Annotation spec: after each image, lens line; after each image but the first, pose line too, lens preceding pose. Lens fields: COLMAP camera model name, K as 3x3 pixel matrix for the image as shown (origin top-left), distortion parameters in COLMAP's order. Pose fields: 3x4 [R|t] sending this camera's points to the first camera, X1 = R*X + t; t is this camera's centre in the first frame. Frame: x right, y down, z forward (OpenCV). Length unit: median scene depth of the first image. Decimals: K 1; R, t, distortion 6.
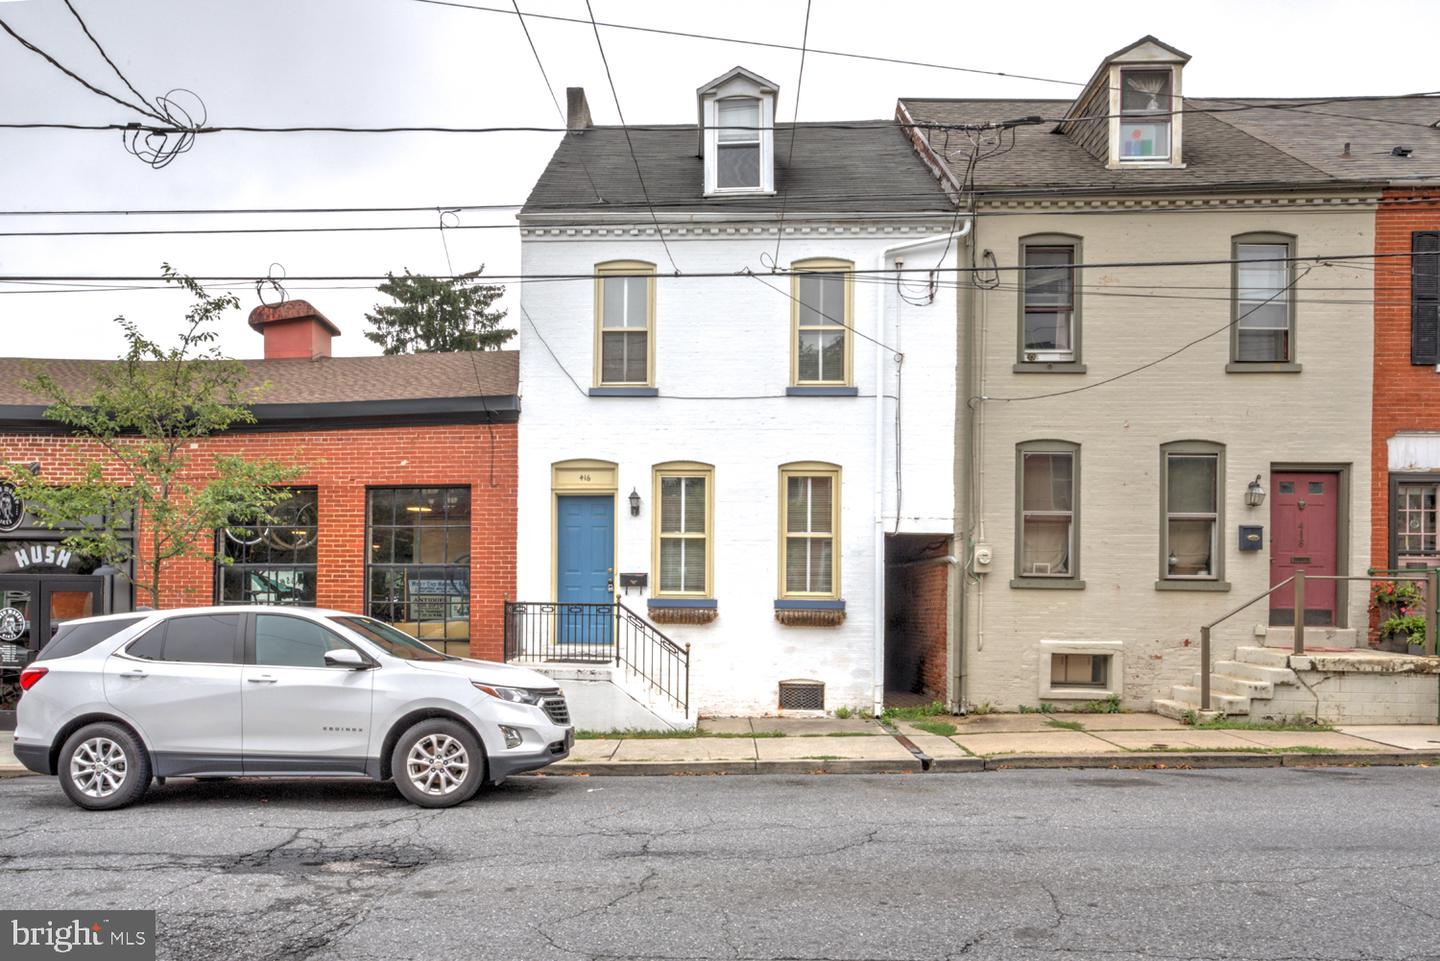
lens RADIAL K [[854.6, 0, 719.1], [0, 854.6, 478.3], [0, 0, 1]] dist [-0.011491, 0.003292]
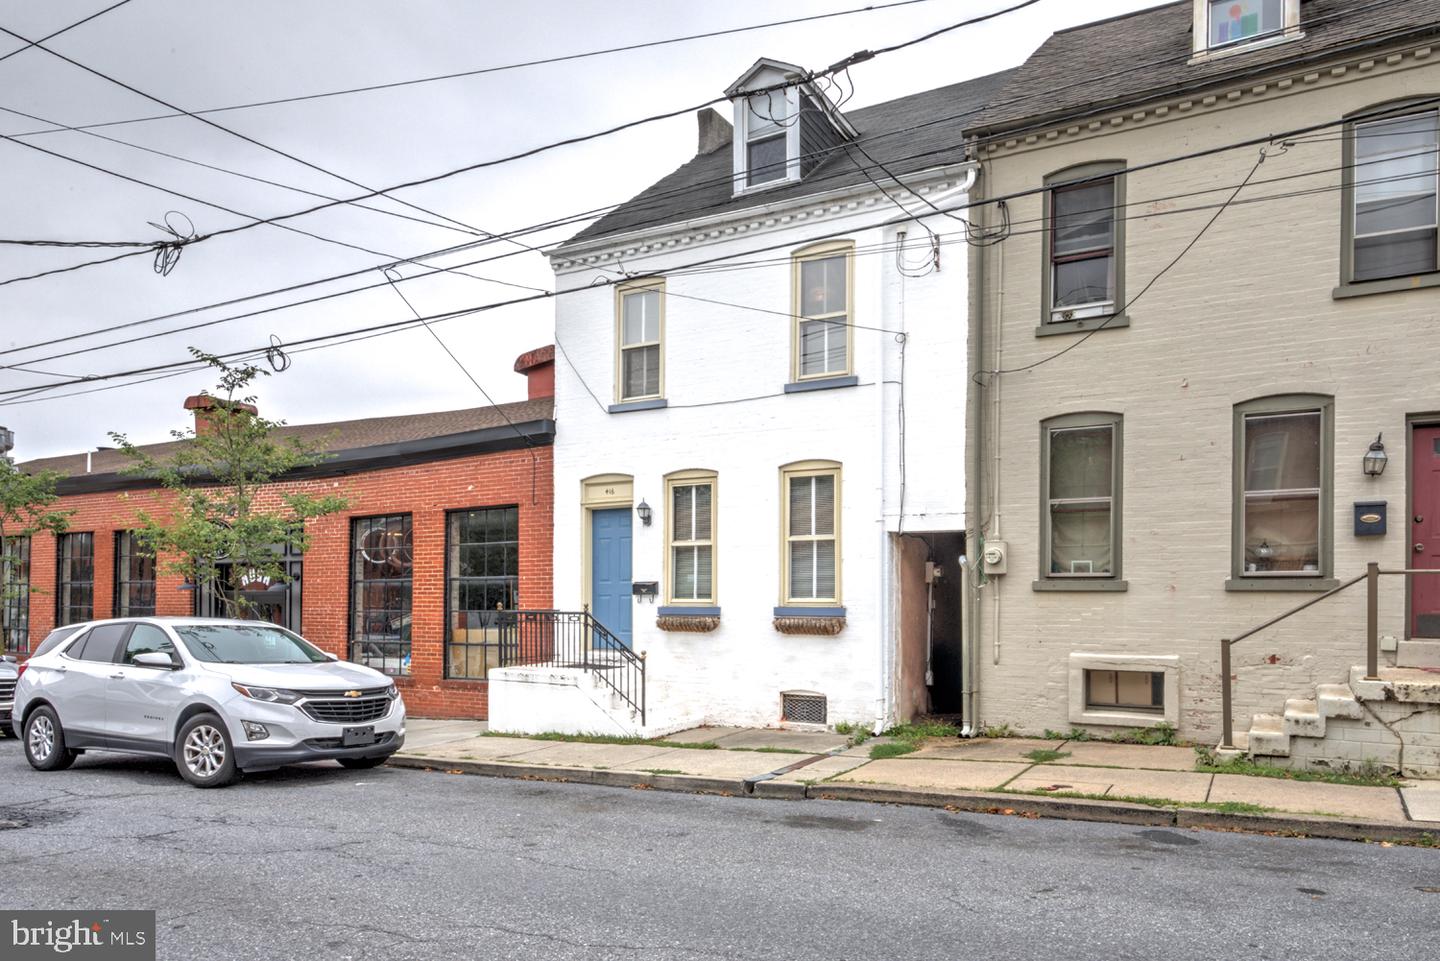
lens RADIAL K [[853.6, 0, 722.3], [0, 853.6, 484.5], [0, 0, 1]] dist [-0.005111, -0.000757]
pose [[0.915501, -0.063865, -0.397215, 0.398597], [0.064805, 0.997837, -0.011072, 0.011906], [0.397062, -0.015605, 0.917659, 0.097790]]
